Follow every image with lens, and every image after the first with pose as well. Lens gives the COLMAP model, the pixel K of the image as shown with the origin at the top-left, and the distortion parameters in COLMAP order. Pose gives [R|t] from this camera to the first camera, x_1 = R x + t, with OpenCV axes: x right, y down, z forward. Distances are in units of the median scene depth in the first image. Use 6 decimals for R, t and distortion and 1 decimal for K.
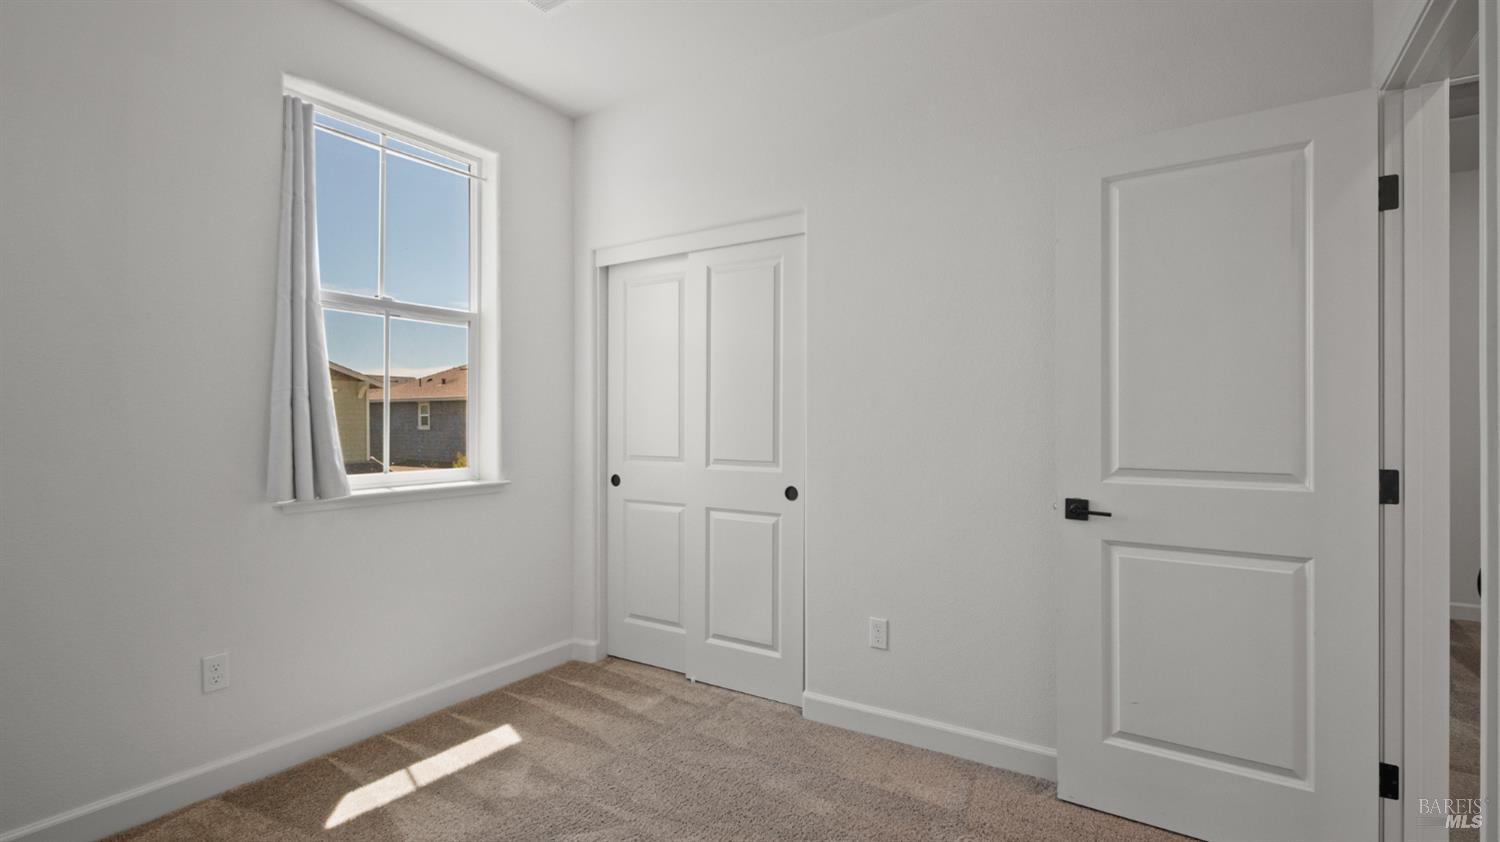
lens RADIAL K [[678.2, 0, 752.0], [0, 678.2, 412.1], [0, 0, 1]] dist [0.004509, -0.000865]
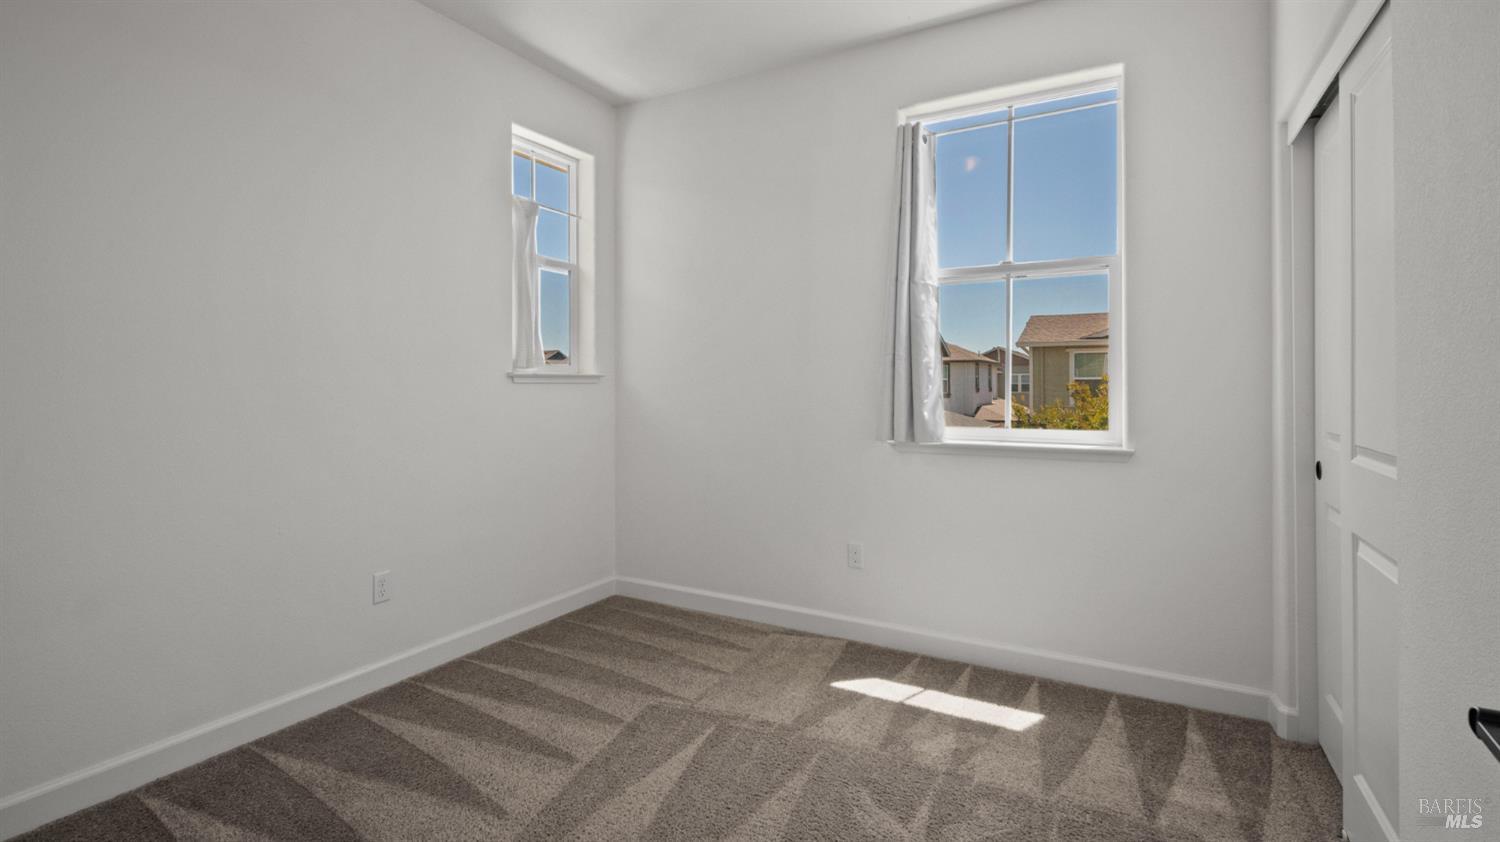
lens RADIAL K [[697.6, 0, 749.8], [0, 697.6, 372.2], [0, 0, 1]] dist [0.002282, -0.000138]
pose [[0.078482, -0.013432, -0.996825, 0.564521], [0.012875, 0.999839, -0.012459, 0.012186], [0.996832, -0.011857, 0.078642, 0.572498]]
